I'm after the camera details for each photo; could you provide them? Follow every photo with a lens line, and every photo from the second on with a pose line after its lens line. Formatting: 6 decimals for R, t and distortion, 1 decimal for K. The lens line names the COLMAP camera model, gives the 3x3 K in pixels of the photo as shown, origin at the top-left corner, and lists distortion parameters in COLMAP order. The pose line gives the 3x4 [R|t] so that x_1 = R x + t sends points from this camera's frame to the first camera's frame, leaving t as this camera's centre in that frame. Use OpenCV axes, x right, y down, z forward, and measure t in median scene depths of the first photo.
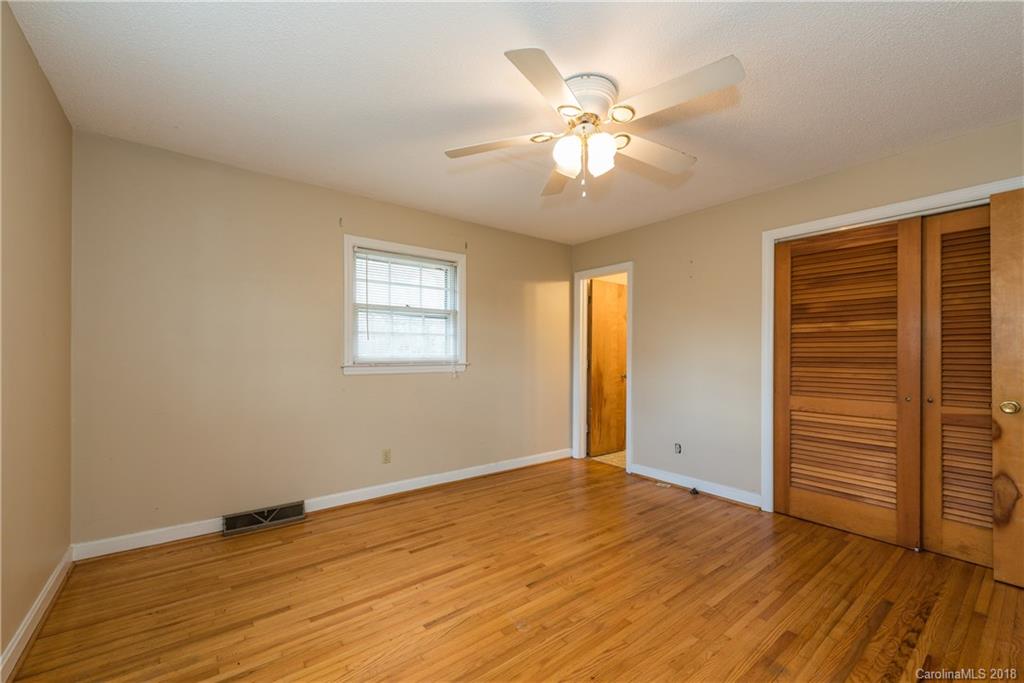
lens RADIAL K [[409.9, 0, 509.0], [0, 409.9, 346.9], [0, 0, 1]] dist [0.002093, -0.000320]
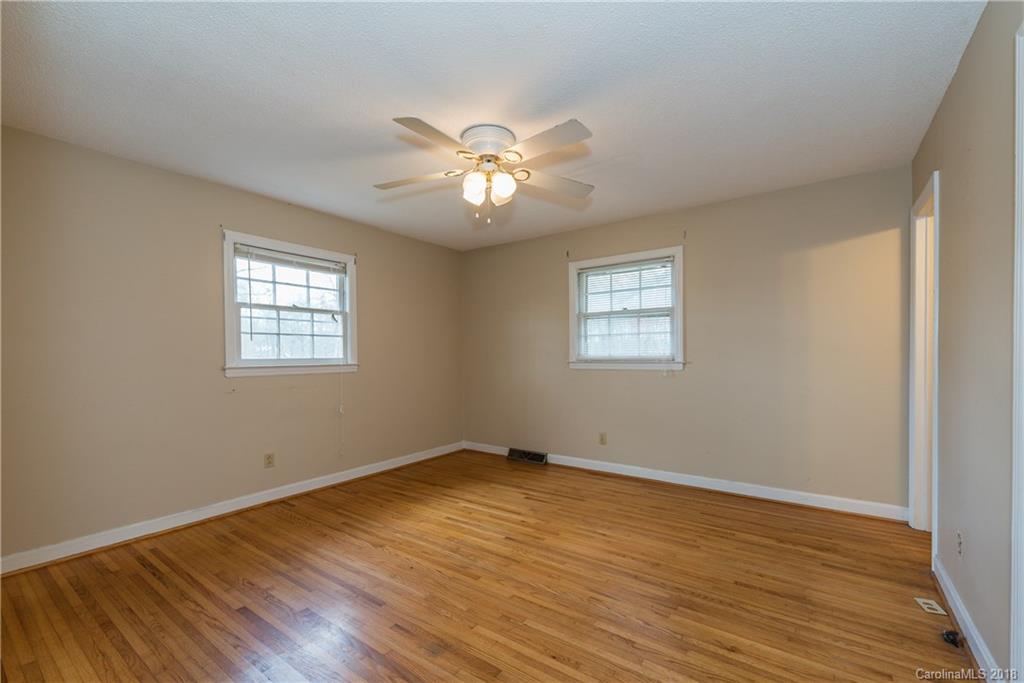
lens RADIAL K [[409.9, 0, 509.0], [0, 409.9, 346.9], [0, 0, 1]] dist [0.002093, -0.000320]
pose [[0.315901, -0.018755, -0.948607, 0.880224], [0.026472, 0.999590, -0.010948, 0.007812], [0.948423, -0.021653, 0.316268, 0.436086]]
